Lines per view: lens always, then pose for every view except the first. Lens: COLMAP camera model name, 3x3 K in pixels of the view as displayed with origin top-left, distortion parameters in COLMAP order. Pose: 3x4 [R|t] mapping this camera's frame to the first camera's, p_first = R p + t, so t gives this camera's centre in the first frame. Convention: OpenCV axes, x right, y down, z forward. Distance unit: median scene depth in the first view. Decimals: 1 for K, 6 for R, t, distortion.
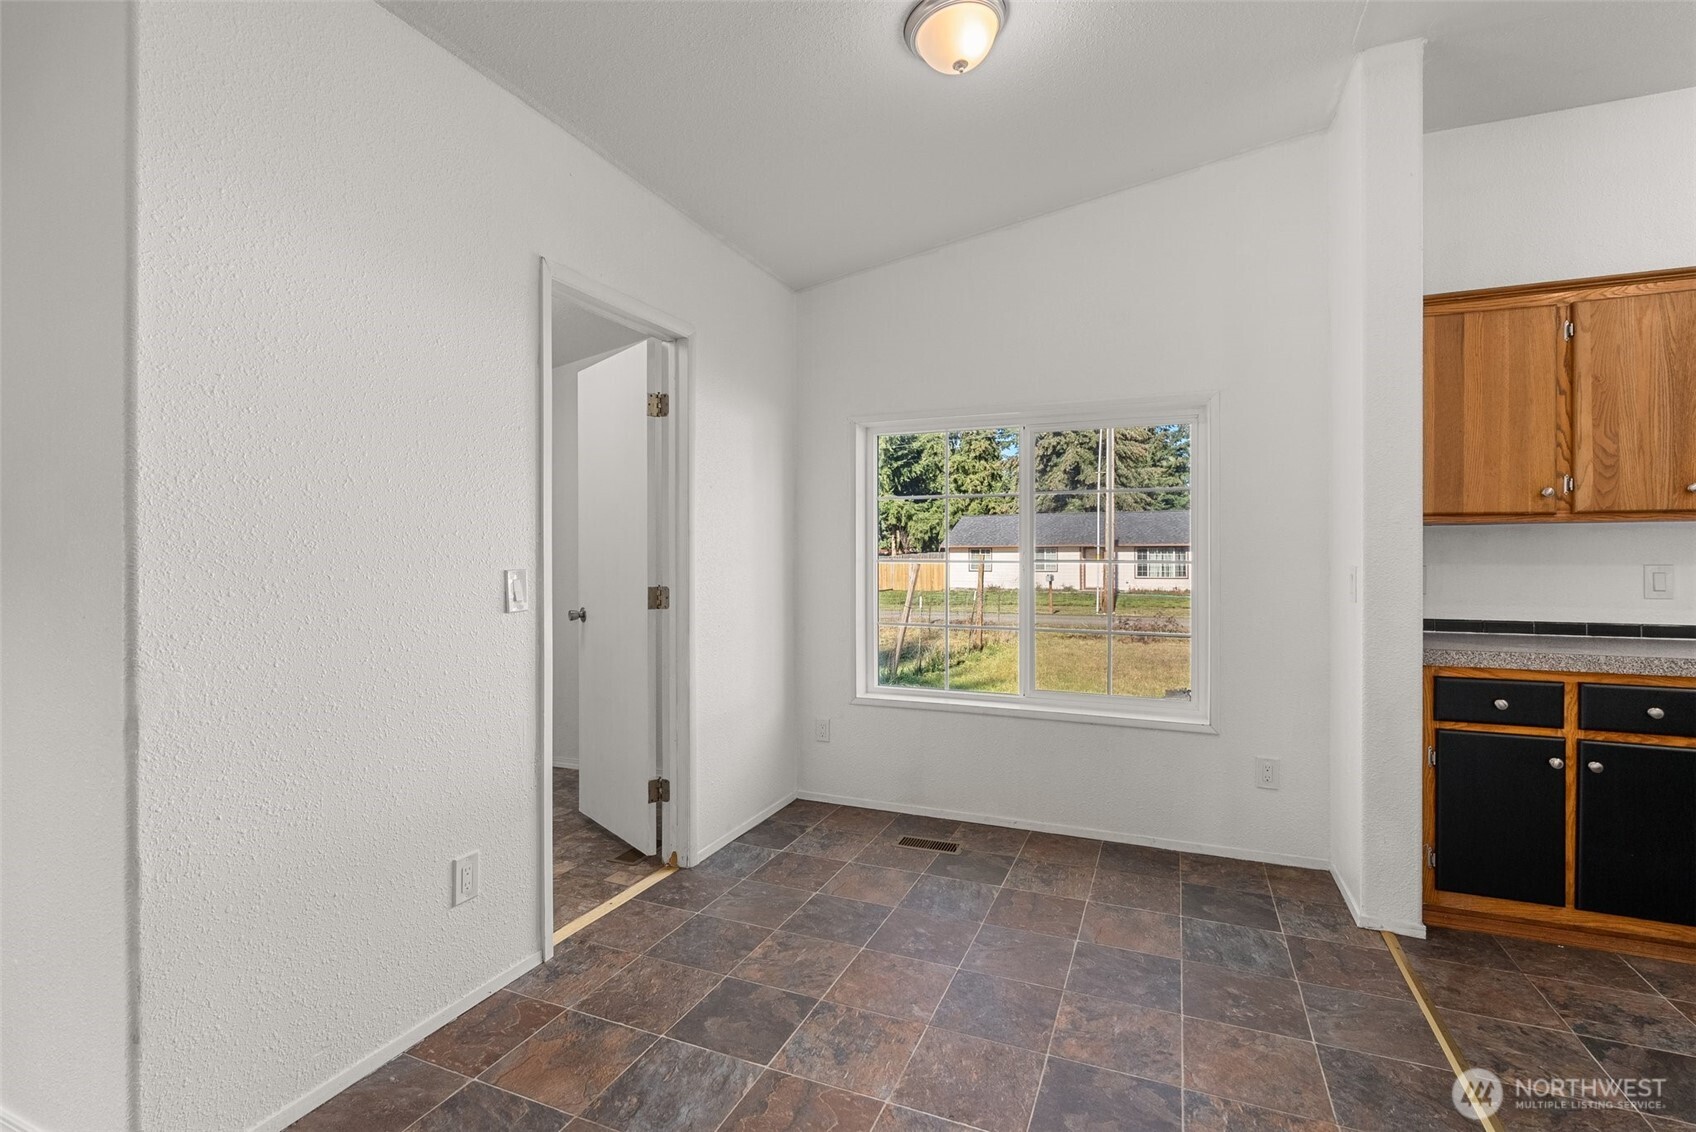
lens RADIAL K [[767.7, 0, 852.7], [0, 767.7, 553.9], [0, 0, 1]] dist [-0.004723, -0.000107]
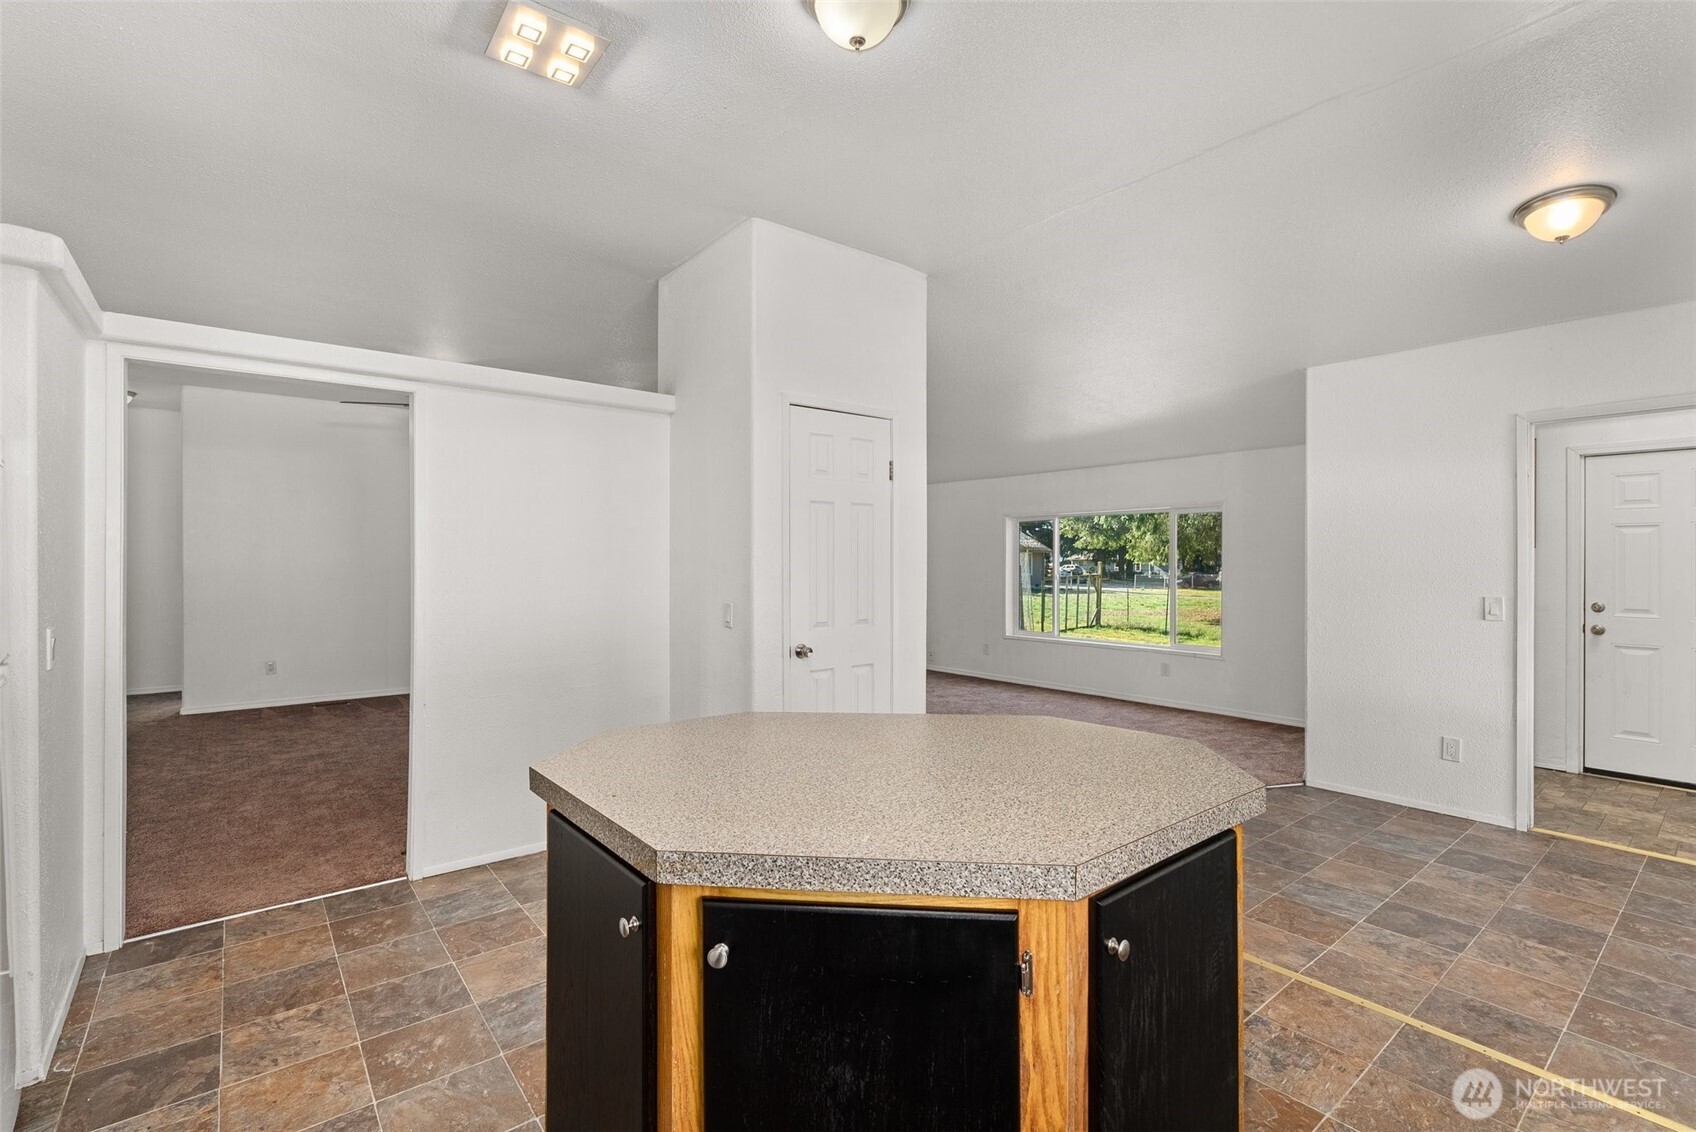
lens RADIAL K [[767.7, 0, 848.5], [0, 767.7, 561.3], [0, 0, 1]] dist [-0.004723, -0.000107]
pose [[-0.468397, 0.000309, -0.883518, 2.020704], [-0.002908, 0.999994, 0.001891, -0.067592], [0.883513, 0.003455, -0.468393, 0.549221]]
